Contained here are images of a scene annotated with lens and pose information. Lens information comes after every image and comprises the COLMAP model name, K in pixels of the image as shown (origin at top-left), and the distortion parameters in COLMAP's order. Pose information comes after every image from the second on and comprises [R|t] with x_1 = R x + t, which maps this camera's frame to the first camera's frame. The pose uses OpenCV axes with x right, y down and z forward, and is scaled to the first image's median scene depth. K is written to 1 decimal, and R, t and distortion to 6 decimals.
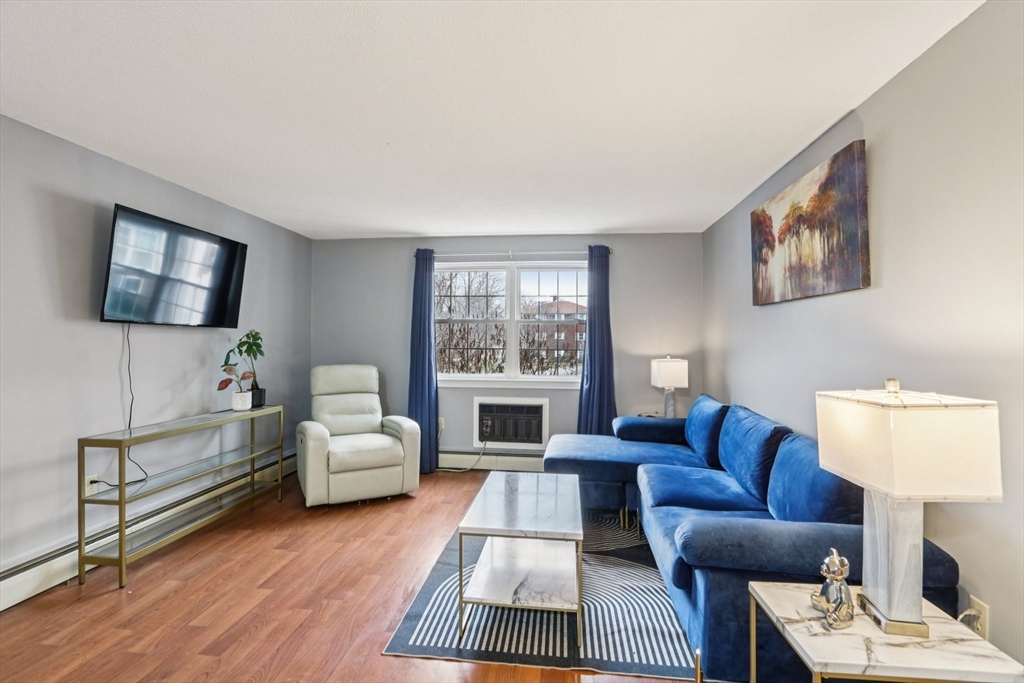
lens RADIAL K [[492.0, 0, 507.6], [0, 492.0, 342.7], [0, 0, 1]] dist [-0.006783, -0.000684]
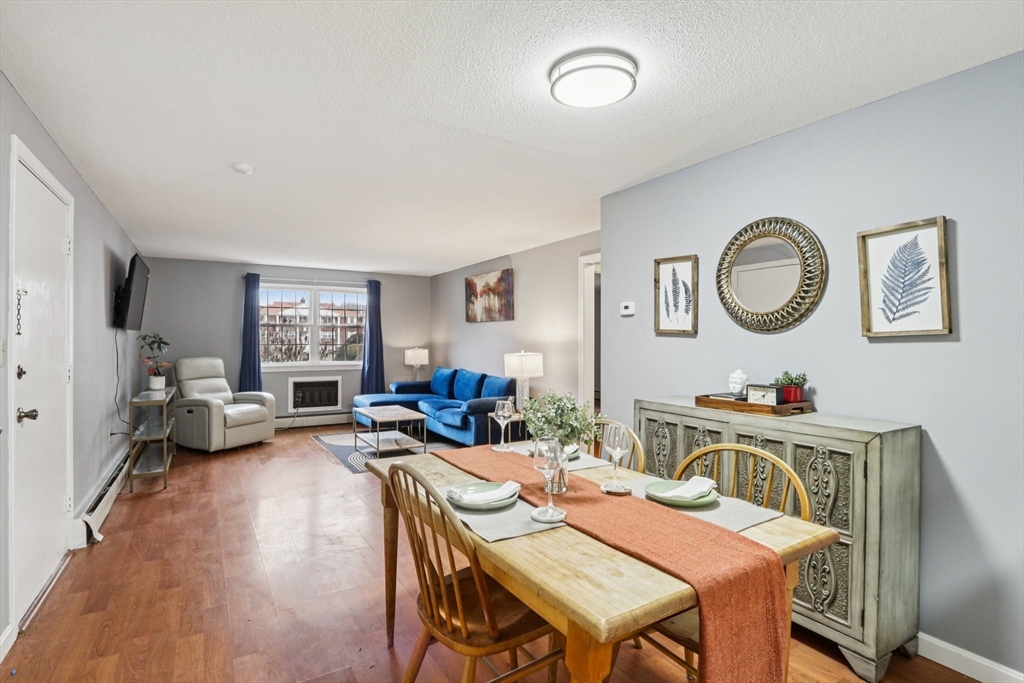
lens RADIAL K [[492.0, 0, 514.1], [0, 492.0, 341.3], [0, 0, 1]] dist [-0.006783, -0.000684]
pose [[0.774478, -0.007986, 0.632550, -0.535442], [0.005084, 0.999967, 0.006401, -0.003177], [-0.632580, -0.001741, 0.774493, -0.609298]]
